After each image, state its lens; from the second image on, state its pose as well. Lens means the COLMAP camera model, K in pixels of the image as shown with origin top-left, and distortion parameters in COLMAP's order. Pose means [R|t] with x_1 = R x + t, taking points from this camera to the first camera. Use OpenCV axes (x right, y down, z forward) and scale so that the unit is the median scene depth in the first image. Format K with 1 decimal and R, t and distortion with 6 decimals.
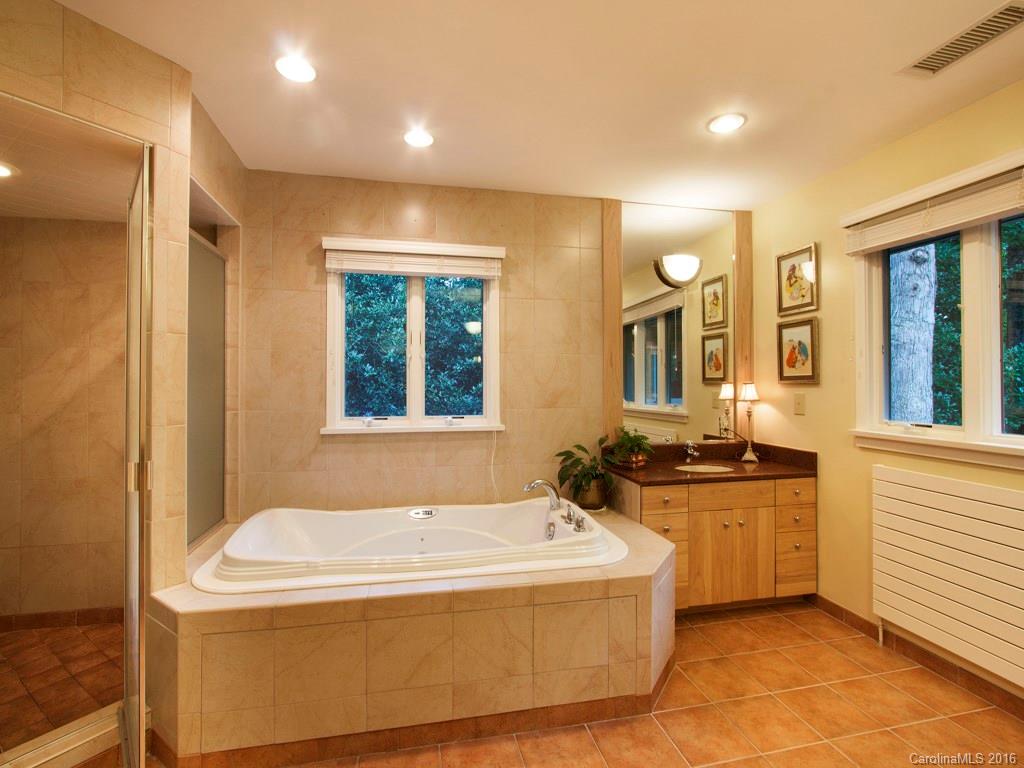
lens RADIAL K [[469.7, 0, 505.8], [0, 469.7, 376.3], [0, 0, 1]] dist [-0.013896, 0.002129]
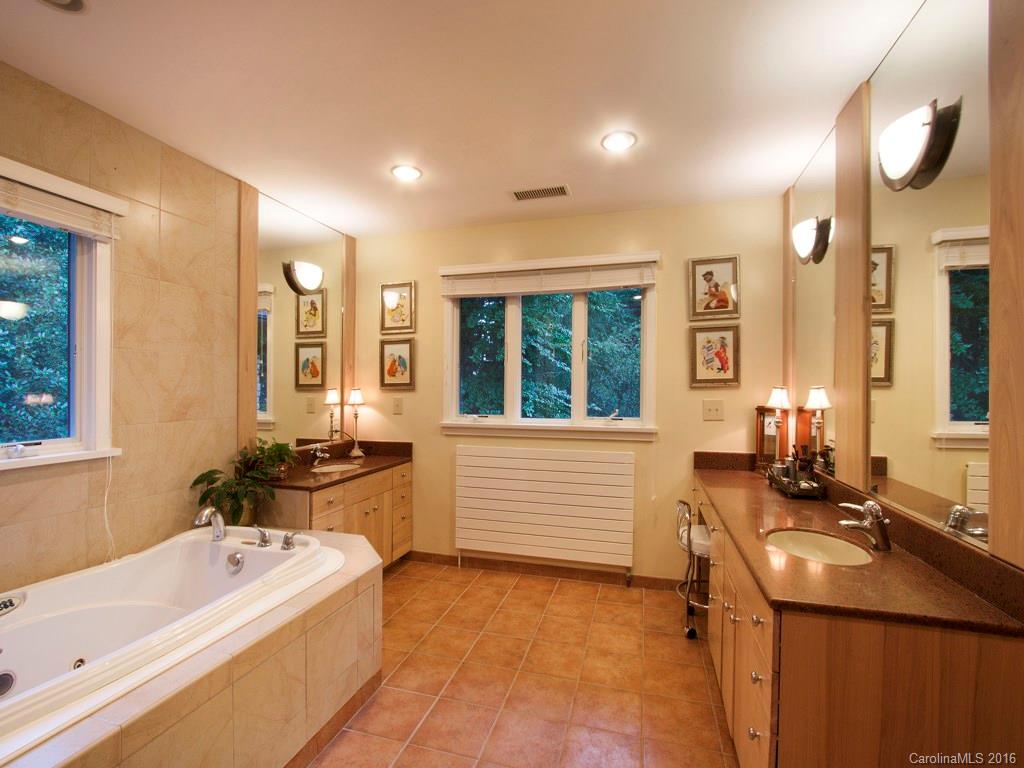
lens RADIAL K [[469.7, 0, 504.5], [0, 469.7, 390.8], [0, 0, 1]] dist [-0.013896, 0.002129]
pose [[0.482225, -0.004876, 0.876034, -0.334539], [-0.011553, 0.999862, 0.011924, 0.001111], [-0.875971, -0.015871, 0.482102, 0.137349]]
